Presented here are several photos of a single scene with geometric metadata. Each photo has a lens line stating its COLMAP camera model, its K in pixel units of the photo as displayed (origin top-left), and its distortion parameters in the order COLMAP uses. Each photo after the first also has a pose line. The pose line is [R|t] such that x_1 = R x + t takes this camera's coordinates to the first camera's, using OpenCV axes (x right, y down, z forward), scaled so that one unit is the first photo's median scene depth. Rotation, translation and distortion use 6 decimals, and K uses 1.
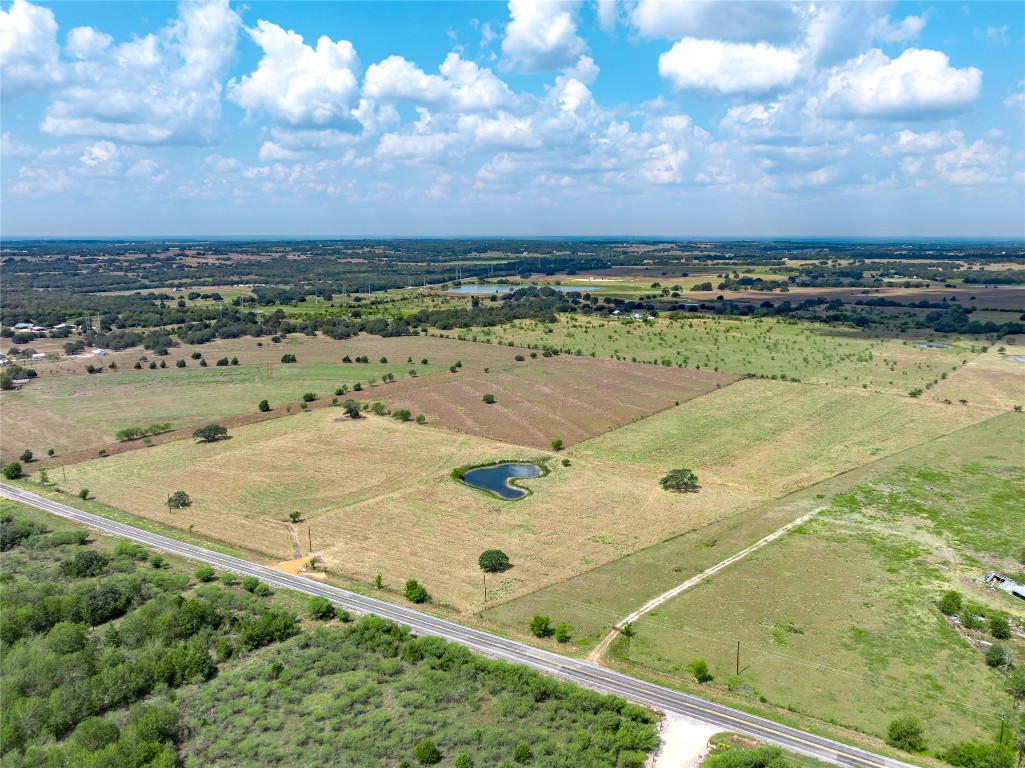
lens RADIAL K [[762.9, 0, 512.5], [0, 762.9, 384.0], [0, 0, 1]] dist [-0.038059, 0.048075]
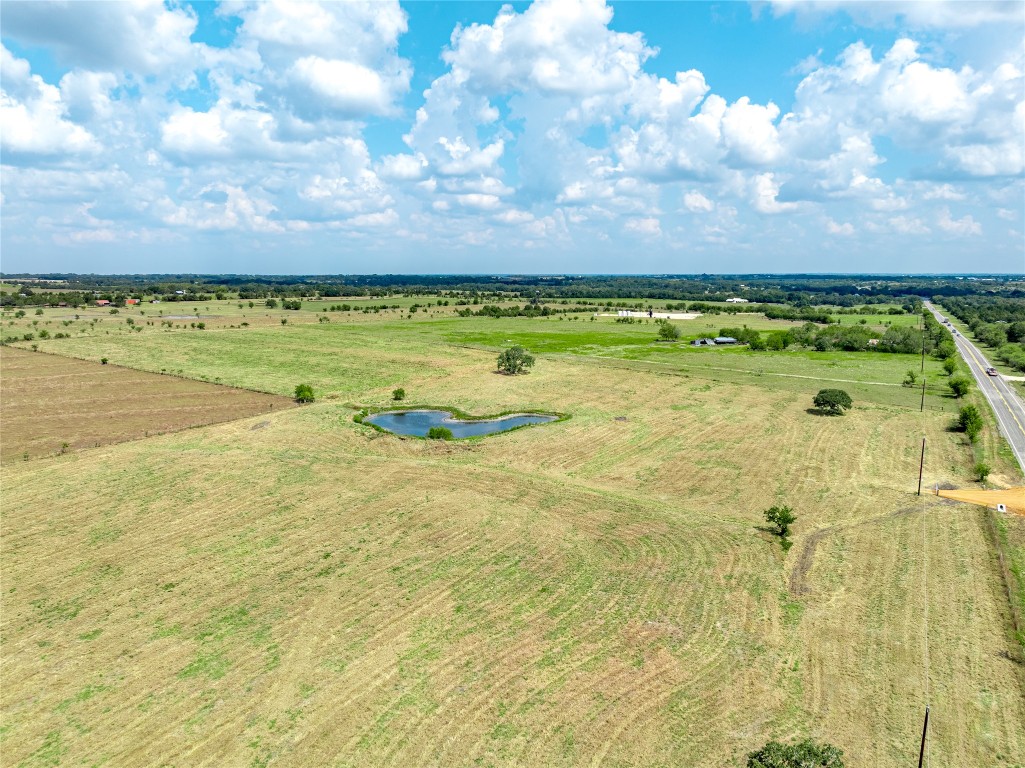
lens RADIAL K [[762.9, 0, 512.5], [0, 762.9, 384.0], [0, 0, 1]] dist [-0.038059, 0.048075]
pose [[-0.074540, -0.142428, 0.986994, -0.366053], [0.202696, 0.966922, 0.154840, 0.014096], [-0.976401, 0.211601, -0.043205, 0.649531]]
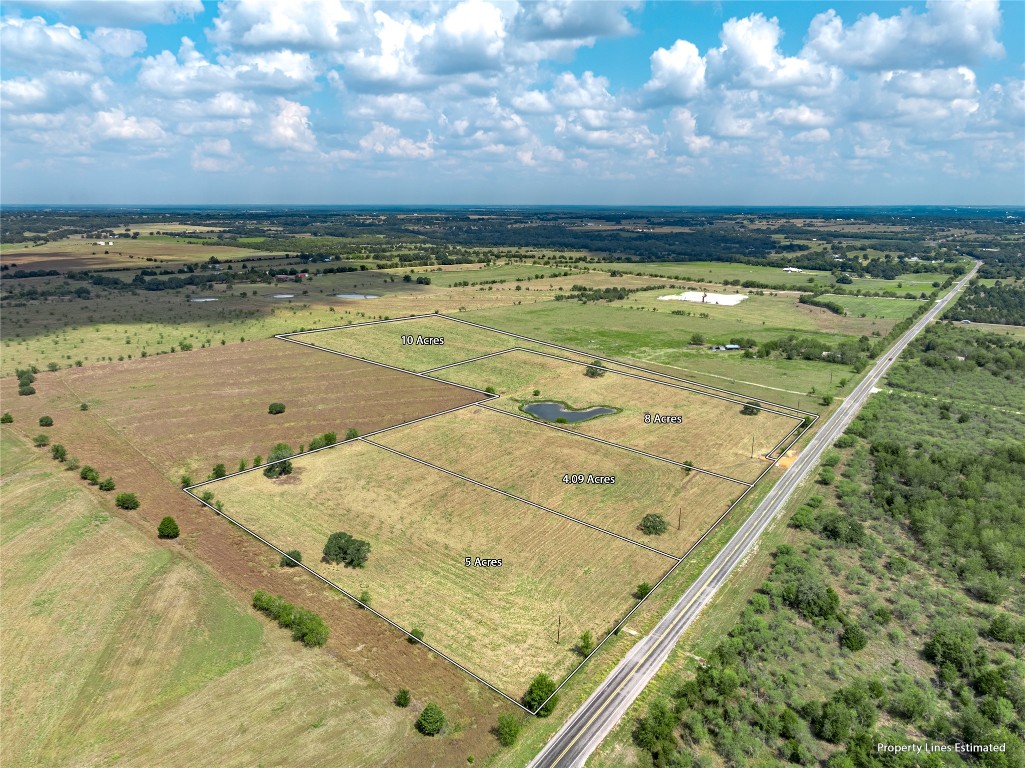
lens RADIAL K [[762.9, 0, 512.5], [0, 762.9, 384.0], [0, 0, 1]] dist [-0.038059, 0.048075]
pose [[0.032518, -0.237335, 0.970884, -0.748768], [0.196557, 0.953946, 0.226611, -0.129199], [-0.979953, 0.183465, 0.077670, 0.653210]]
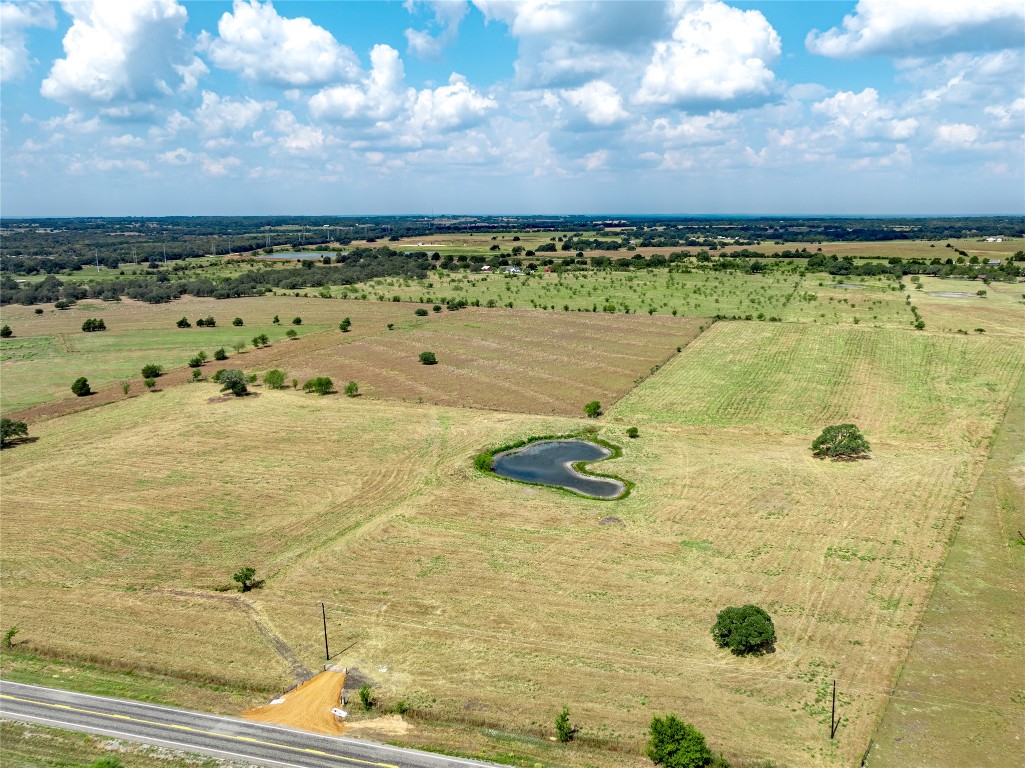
lens RADIAL K [[762.9, 0, 512.5], [0, 762.9, 384.0], [0, 0, 1]] dist [-0.038059, 0.048075]
pose [[0.961390, -0.061779, 0.268166, -0.139960], [0.055674, 0.997989, 0.030319, 0.025061], [-0.269499, -0.014219, 0.962896, 0.276435]]
